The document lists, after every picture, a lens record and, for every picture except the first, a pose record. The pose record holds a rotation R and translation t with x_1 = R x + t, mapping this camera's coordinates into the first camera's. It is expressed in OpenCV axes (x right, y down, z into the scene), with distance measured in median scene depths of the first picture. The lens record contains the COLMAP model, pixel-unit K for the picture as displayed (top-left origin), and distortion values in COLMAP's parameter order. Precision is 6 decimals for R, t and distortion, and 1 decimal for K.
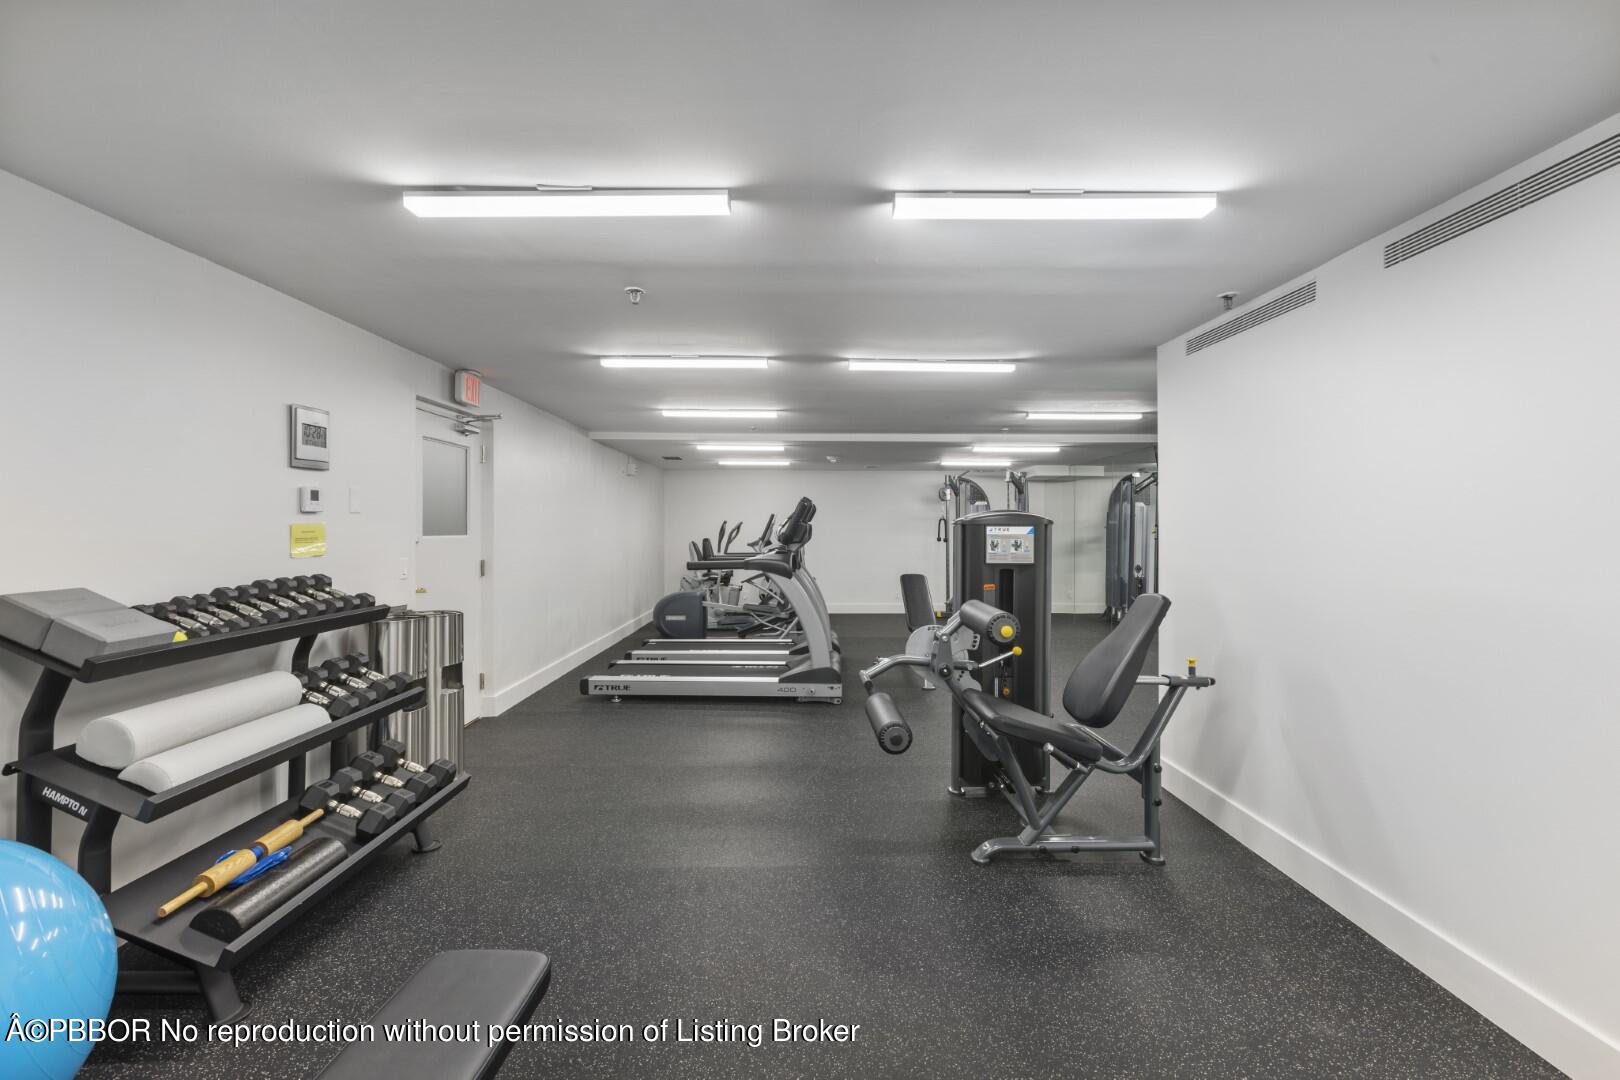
lens RADIAL K [[740.6, 0, 804.7], [0, 740.6, 537.3], [0, 0, 1]] dist [0.000048, 0.000619]
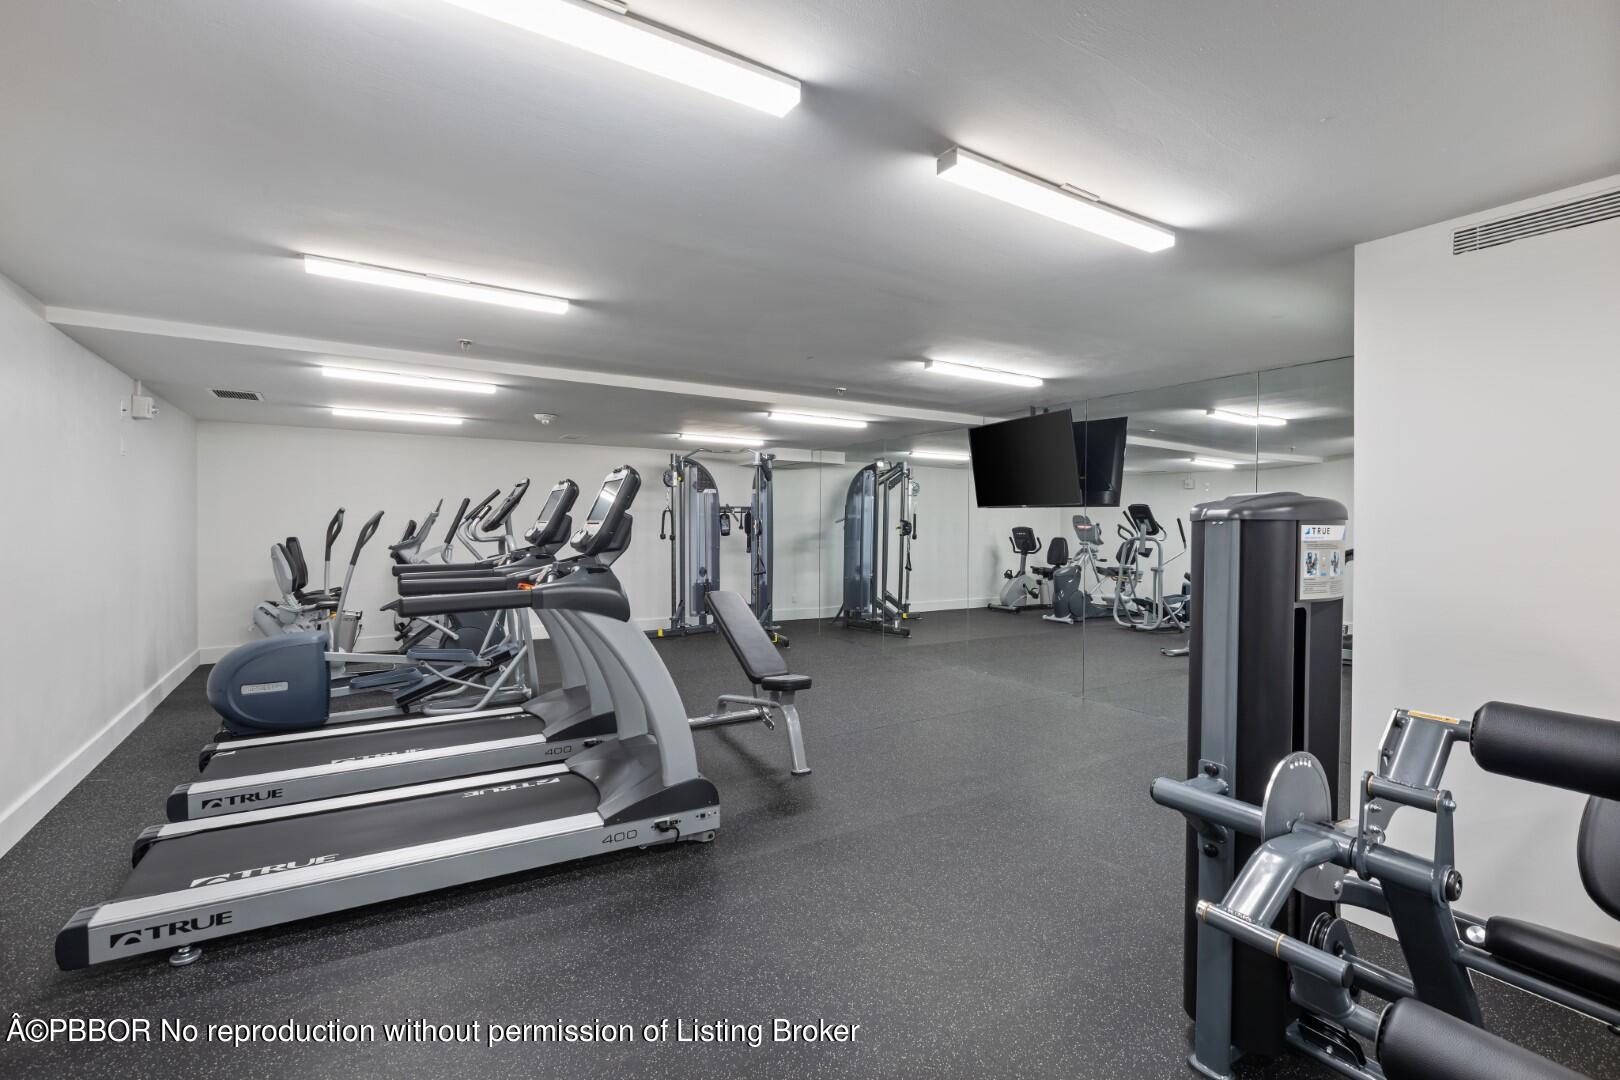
lens RADIAL K [[739.3, 0, 818.4], [0, 739.3, 531.8], [0, 0, 1]] dist [-0.000896, 0.000557]
pose [[0.840688, -0.002771, 0.541513, -0.117502], [0.001360, 0.999995, 0.003006, -0.004930], [-0.541518, -0.001791, 0.840687, 0.311728]]
